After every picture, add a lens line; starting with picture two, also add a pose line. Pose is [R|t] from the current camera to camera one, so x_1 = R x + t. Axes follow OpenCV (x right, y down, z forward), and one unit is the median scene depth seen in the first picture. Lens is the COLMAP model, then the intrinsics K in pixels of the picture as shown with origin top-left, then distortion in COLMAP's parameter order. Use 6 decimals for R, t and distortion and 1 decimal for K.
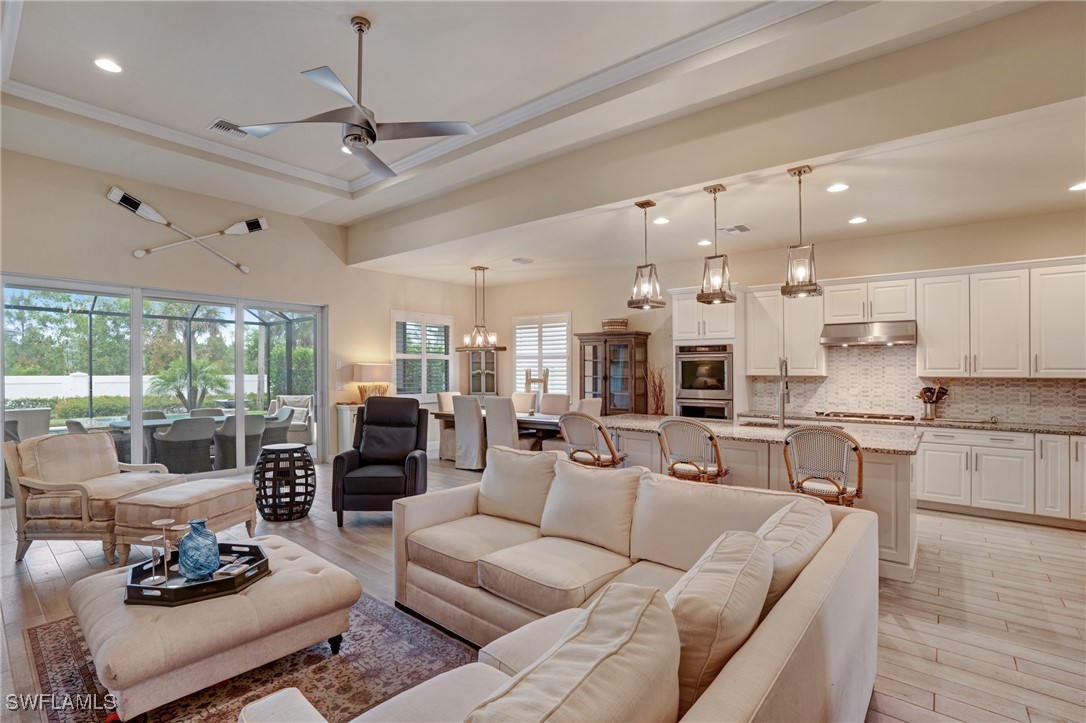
lens RADIAL K [[495.8, 0, 546.4], [0, 495.8, 366.4], [0, 0, 1]] dist [-0.055906, 0.012010]
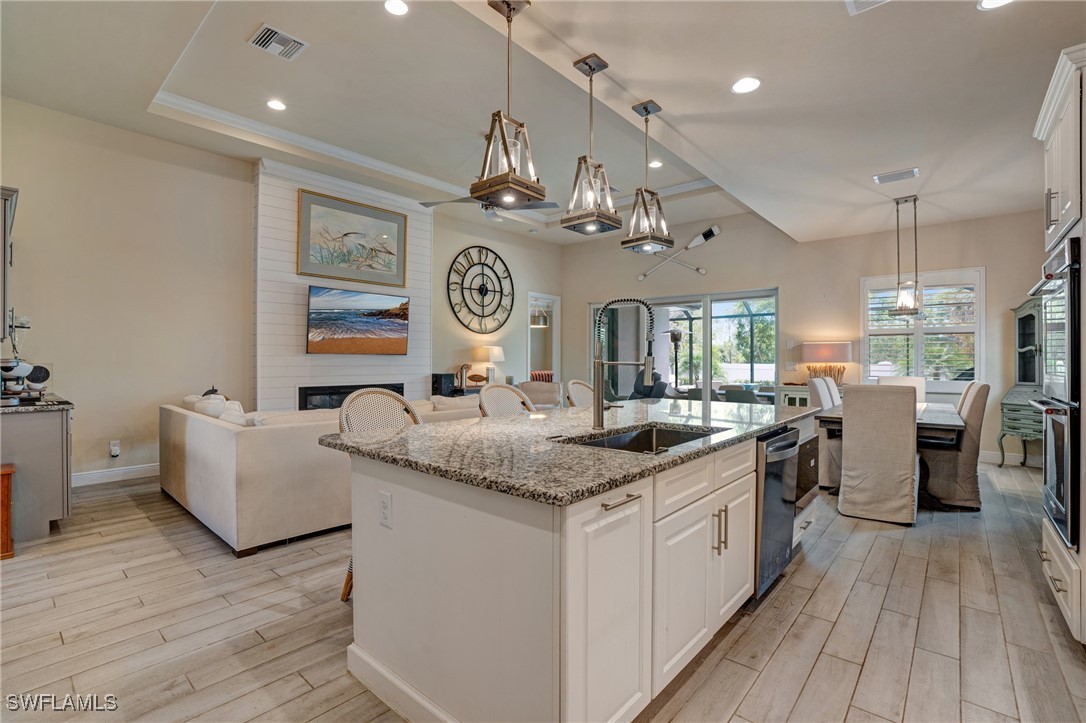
lens RADIAL K [[495.8, 0, 547.8], [0, 495.8, 361.7], [0, 0, 1]] dist [-0.055906, 0.012010]
pose [[-0.011570, -0.002709, -0.999929, 0.658410], [0.007537, 0.999968, -0.002797, 0.034570], [0.999905, -0.007568, -0.011549, 0.606306]]
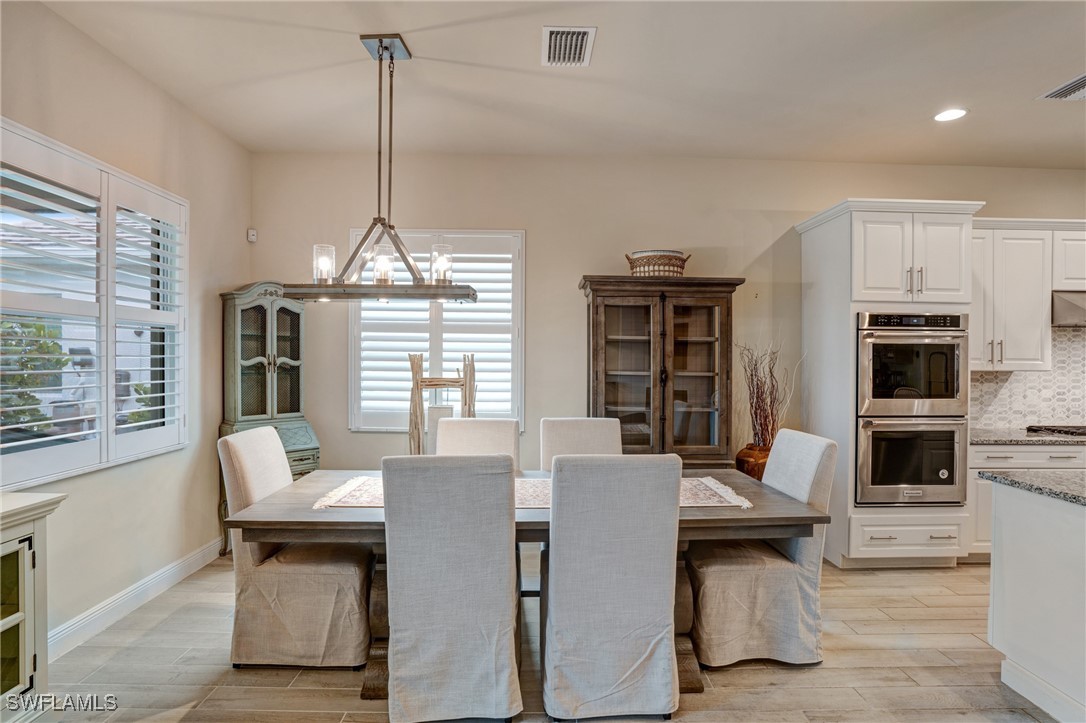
lens RADIAL K [[540.6, 0, 546.4], [0, 540.6, 360.2], [0, 0, 1]] dist [-0.036117, 0.000219]
pose [[0.765448, 0.002935, 0.643491, -0.334107], [-0.011588, 0.999890, 0.009223, 0.005527], [-0.643393, -0.014517, 0.765398, 0.799261]]
